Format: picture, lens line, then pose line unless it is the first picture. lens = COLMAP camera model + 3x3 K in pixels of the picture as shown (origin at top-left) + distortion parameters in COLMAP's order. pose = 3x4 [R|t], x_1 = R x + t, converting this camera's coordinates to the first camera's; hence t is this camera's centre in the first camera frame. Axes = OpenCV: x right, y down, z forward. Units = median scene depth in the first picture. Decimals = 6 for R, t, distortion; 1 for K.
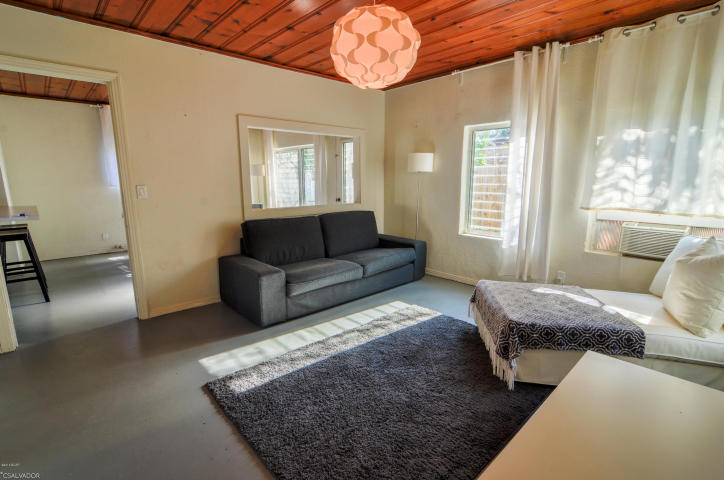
lens RADIAL K [[350.7, 0, 362.0], [0, 350.7, 240.0], [0, 0, 1]] dist [0.000043, 0.000144]
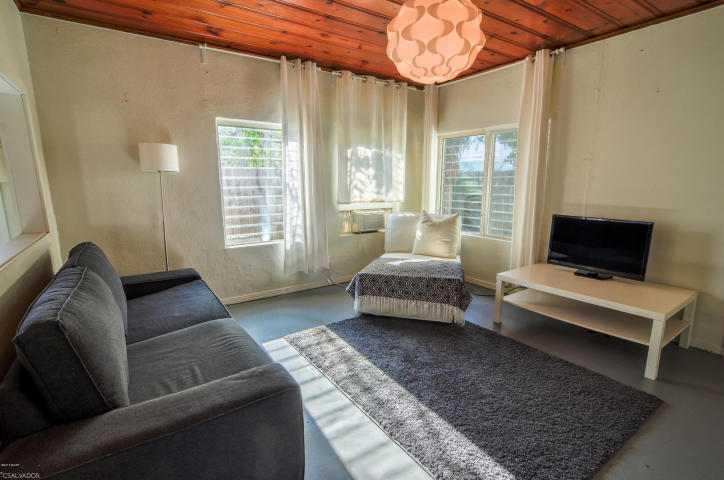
lens RADIAL K [[350.7, 0, 362.0], [0, 350.7, 240.0], [0, 0, 1]] dist [0.000043, 0.000144]
pose [[0.155338, -0.164680, 0.974038, -0.597115], [0.177172, 0.974664, 0.136530, -0.113802], [-0.971844, 0.151364, 0.180579, 0.666181]]
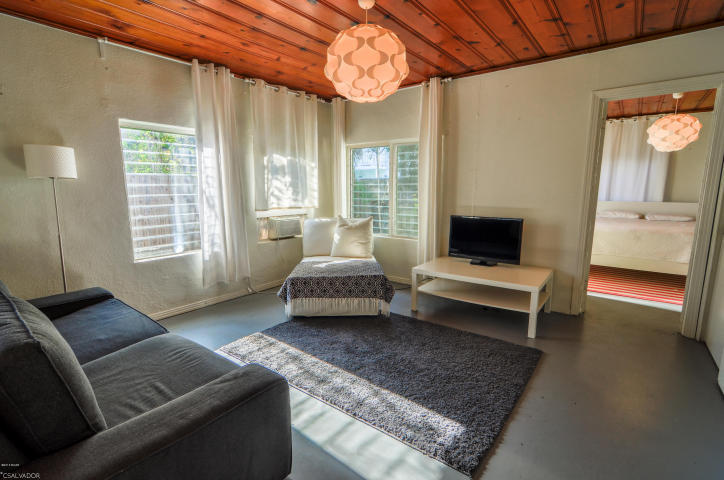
lens RADIAL K [[348.5, 0, 362.0], [0, 348.5, 240.0], [0, 0, 1]] dist [0.001937, 0.000458]
pose [[-0.153038, -0.147265, 0.977186, -0.652495], [0.180747, 0.967982, 0.174185, -0.131422], [-0.971550, 0.203281, -0.121520, 0.758222]]
